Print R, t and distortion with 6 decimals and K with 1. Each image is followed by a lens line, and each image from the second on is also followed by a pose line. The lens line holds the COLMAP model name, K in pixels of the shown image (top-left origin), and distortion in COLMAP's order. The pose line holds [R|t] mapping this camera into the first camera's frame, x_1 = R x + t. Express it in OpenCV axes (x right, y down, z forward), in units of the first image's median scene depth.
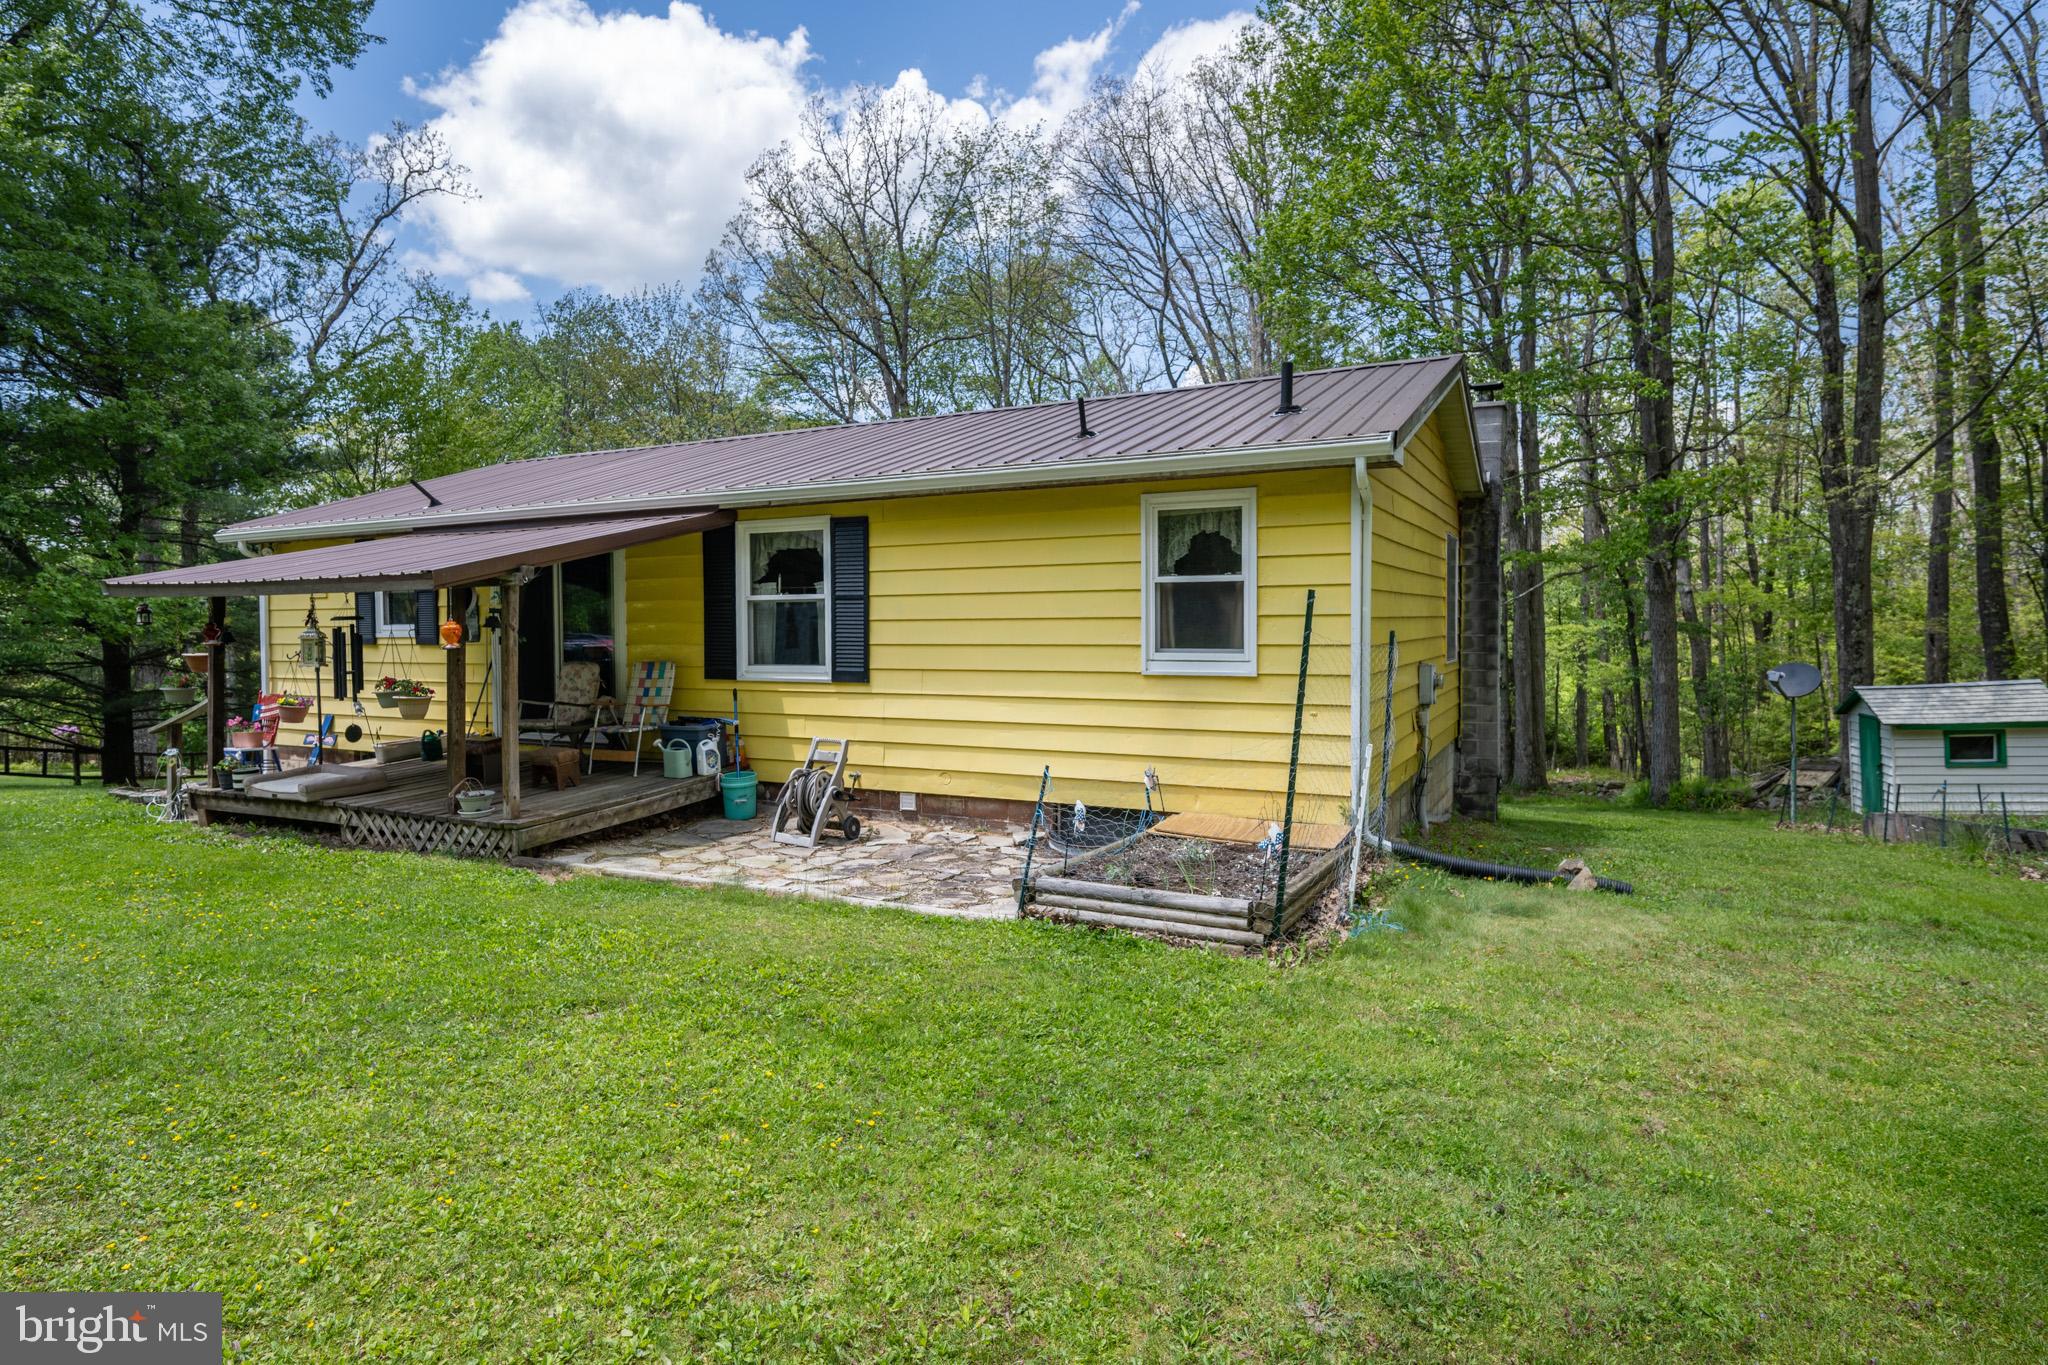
lens RADIAL K [[1104.1, 0, 1025.9], [0, 1104.1, 663.5], [0, 0, 1]] dist [-0.002658, -0.000843]
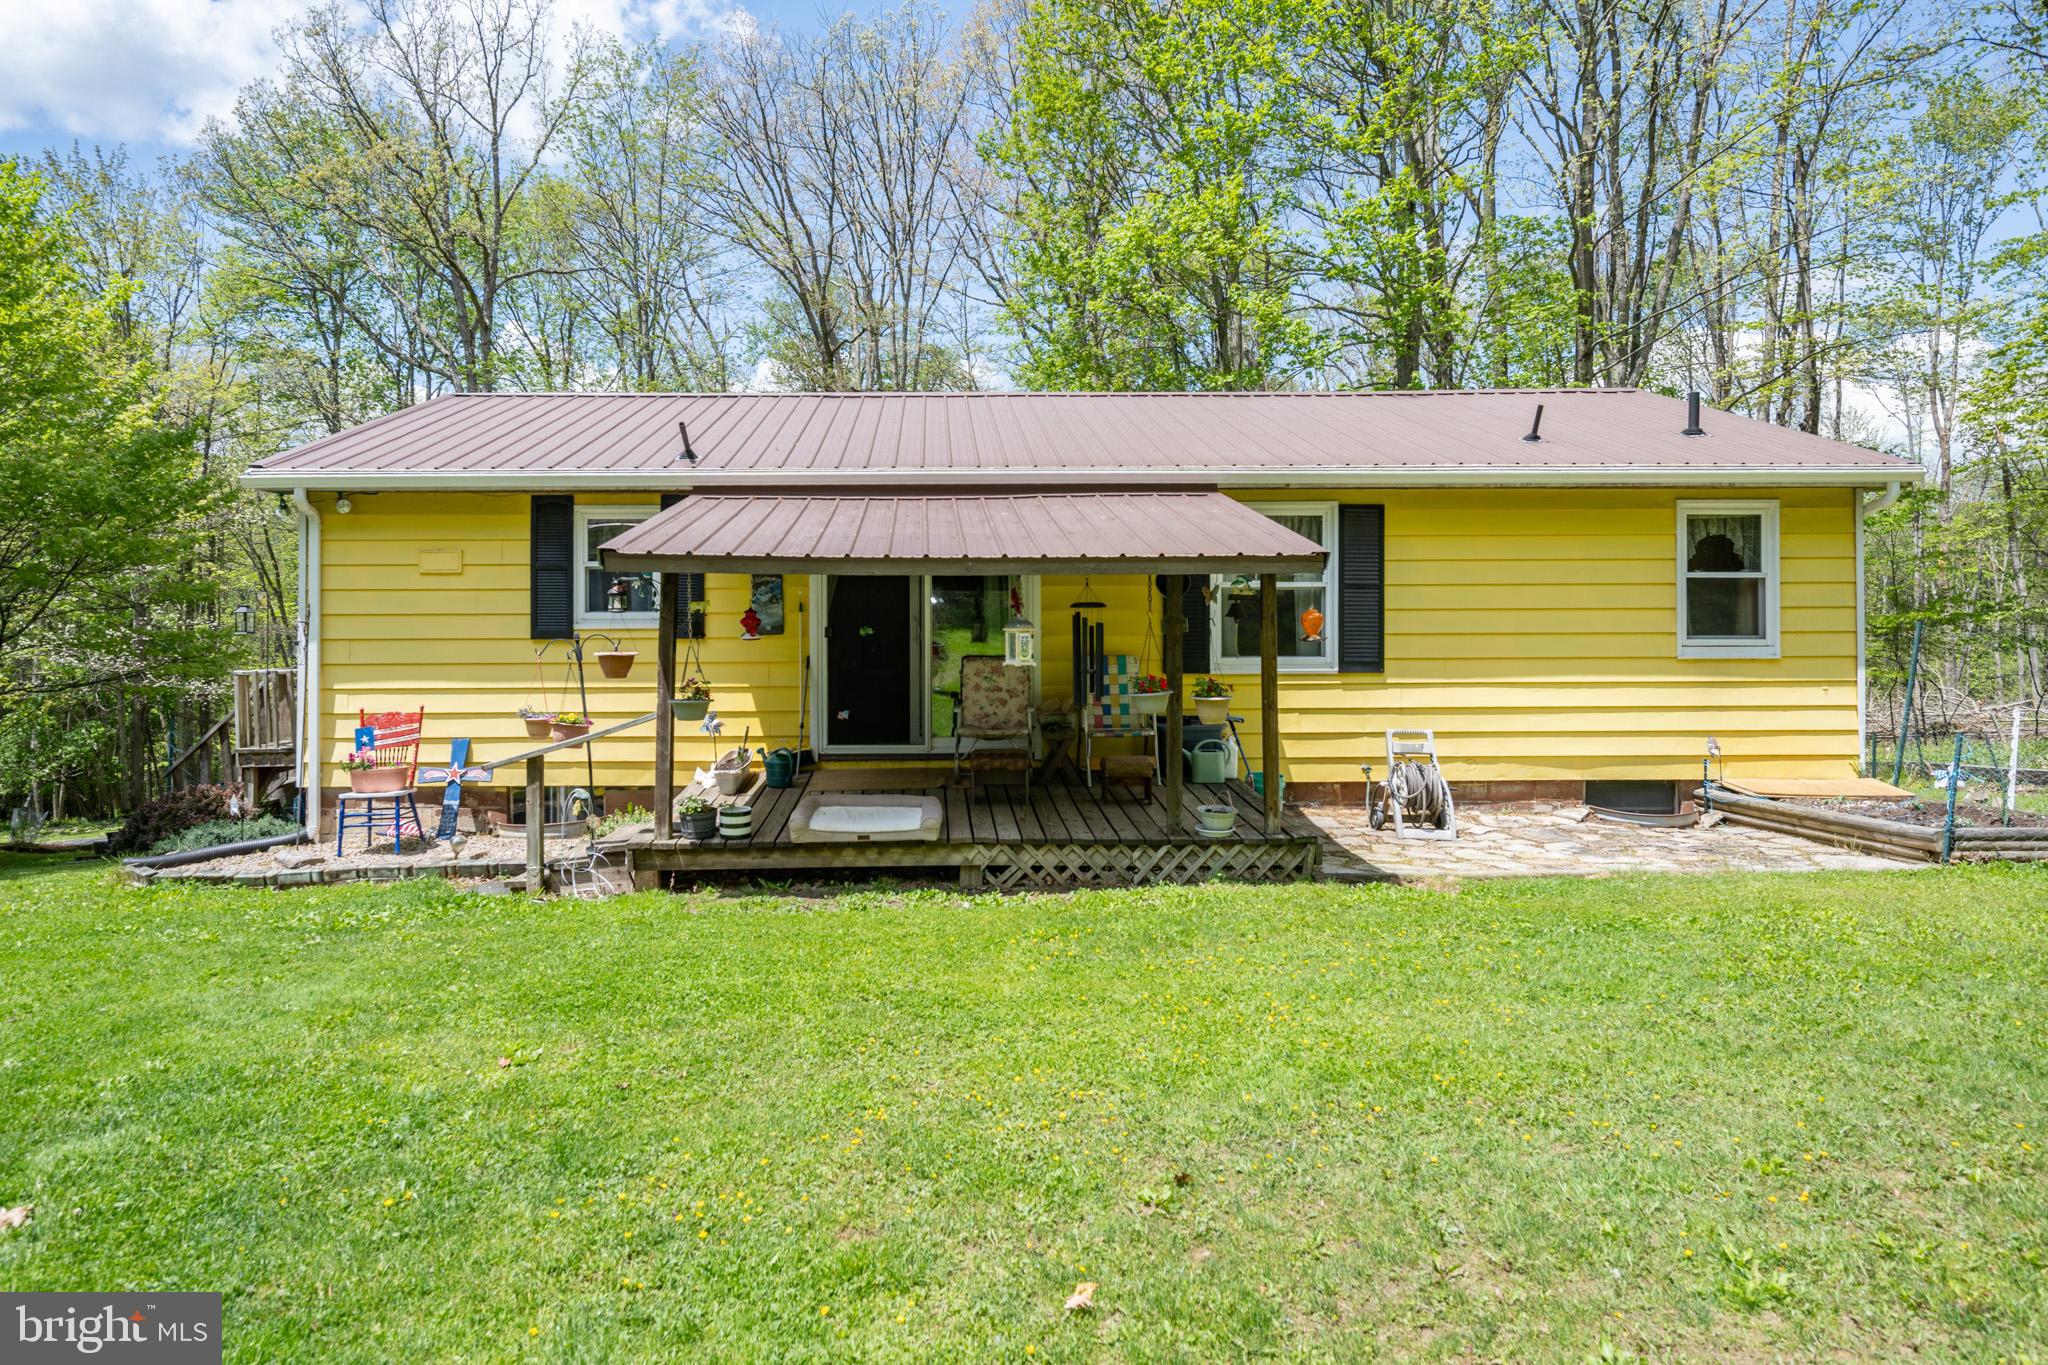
lens RADIAL K [[1204.9, 0, 1011.7], [0, 1204.9, 592.2], [0, 0, 1]] dist [0.000624, 0.000007]
pose [[0.881634, 0.010192, 0.471823, -1.007563], [0.012629, 0.998899, -0.045177, -0.010048], [-0.471764, 0.045788, 0.880535, 0.218752]]
